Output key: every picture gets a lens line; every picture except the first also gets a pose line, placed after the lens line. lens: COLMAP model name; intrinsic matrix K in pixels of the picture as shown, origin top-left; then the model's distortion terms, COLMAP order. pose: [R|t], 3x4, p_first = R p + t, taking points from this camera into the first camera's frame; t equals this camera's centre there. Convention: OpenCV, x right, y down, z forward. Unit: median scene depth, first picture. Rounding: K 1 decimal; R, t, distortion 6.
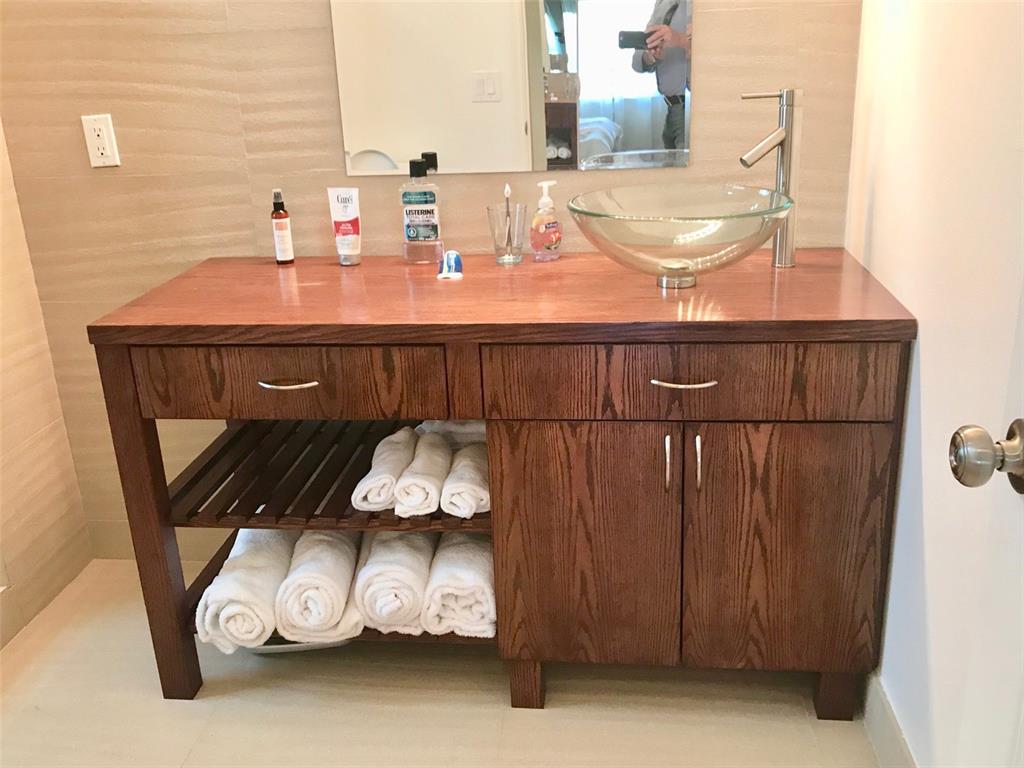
lens RADIAL K [[961.1, 0, 513.8], [0, 961.1, 374.6], [0, 0, 1]] dist [0.060250, 0.000000]
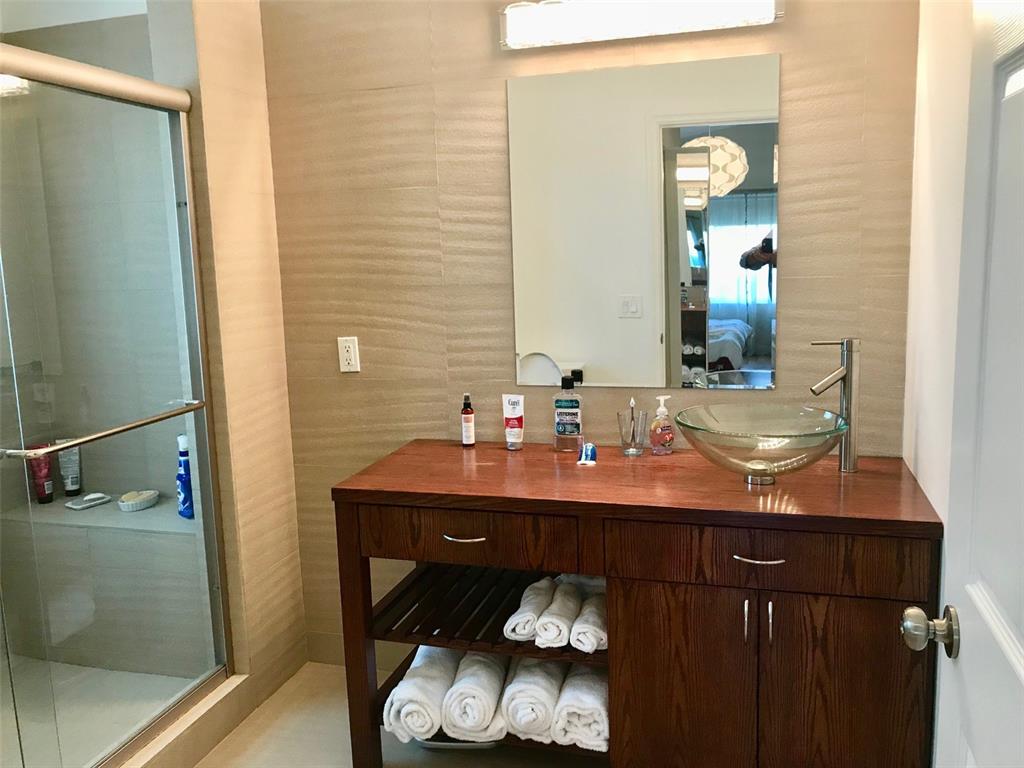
lens RADIAL K [[868.1, 0, 502.2], [0, 868.1, 365.9], [0, 0, 1]] dist [0.031864, -0.062495]
pose [[0.982405, 0.033254, -0.183781, 0.037301], [-0.066873, 0.981410, -0.179894, -0.011291], [0.174383, 0.189018, 0.966366, -0.223609]]
